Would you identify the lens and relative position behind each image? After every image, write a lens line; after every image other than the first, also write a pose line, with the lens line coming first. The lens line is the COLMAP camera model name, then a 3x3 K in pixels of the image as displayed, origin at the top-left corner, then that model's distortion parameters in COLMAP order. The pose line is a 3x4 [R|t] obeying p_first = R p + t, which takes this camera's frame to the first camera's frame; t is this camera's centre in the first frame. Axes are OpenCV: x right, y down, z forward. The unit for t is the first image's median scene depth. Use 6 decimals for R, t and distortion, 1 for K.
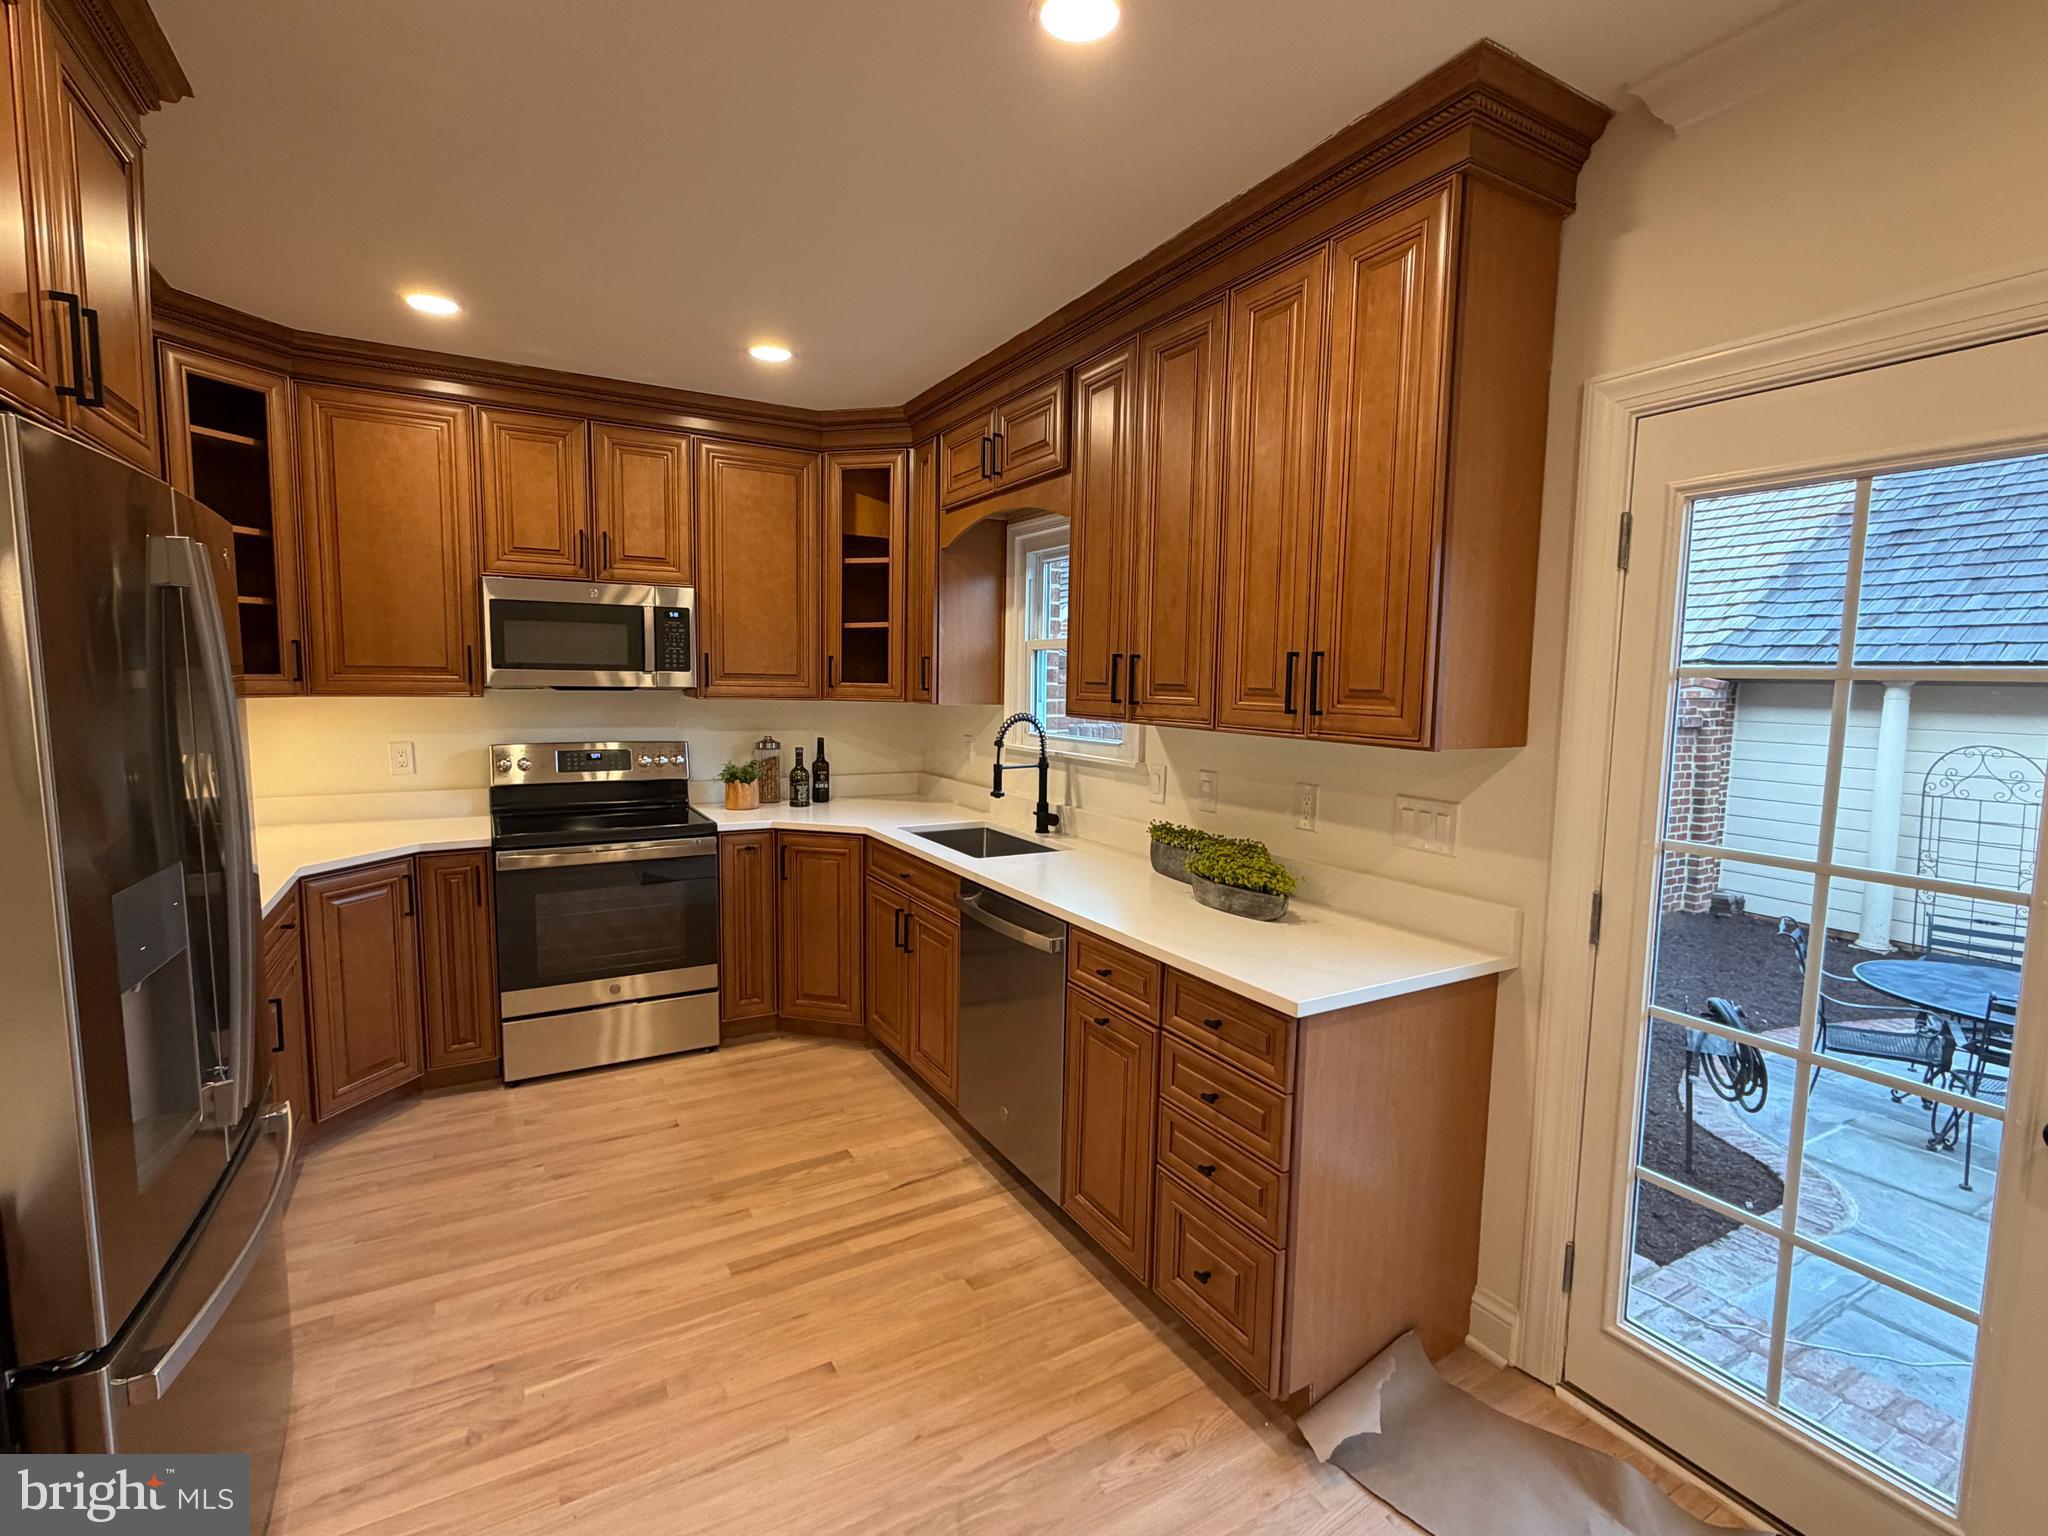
lens RADIAL K [[937.2, 0, 1024.0], [0, 937.2, 768.0], [0, 0, 1]] dist [0.001611, -0.000214]
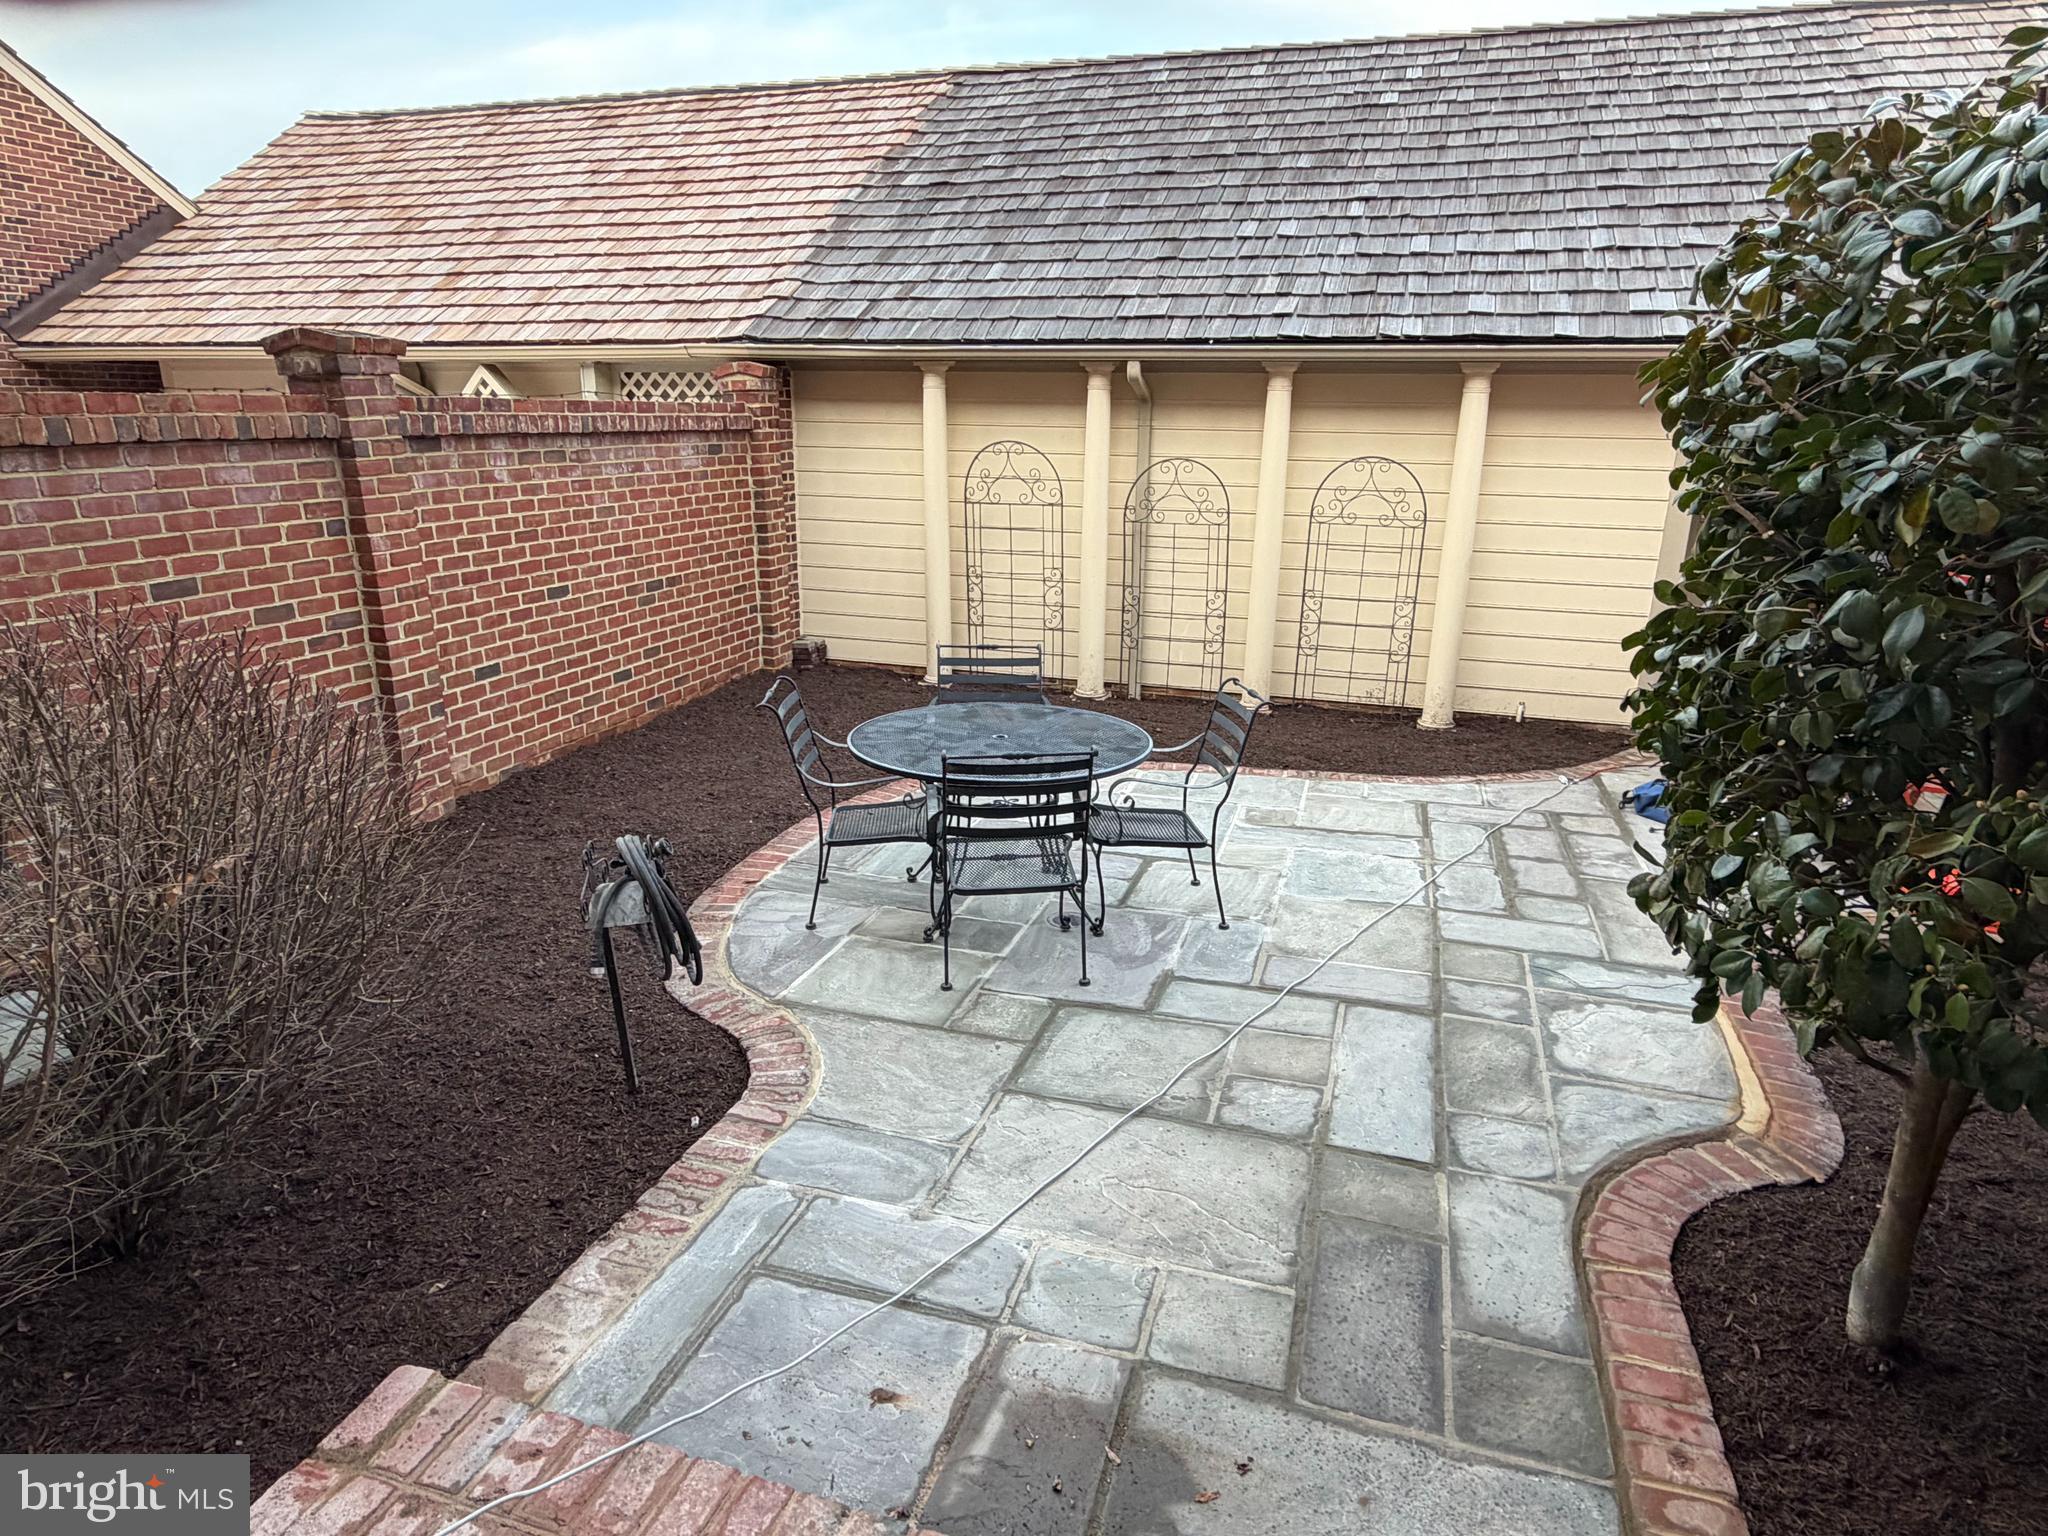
lens RADIAL K [[1176.9, 0, 1024.0], [0, 1176.9, 768.0], [0, 0, 1]] dist [0.002536, 0.000224]
pose [[0.735957, -0.205474, 0.645095, 0.206520], [0.065591, 0.969990, 0.234129, 0.014007], [-0.673844, -0.129996, 0.727348, 0.113874]]
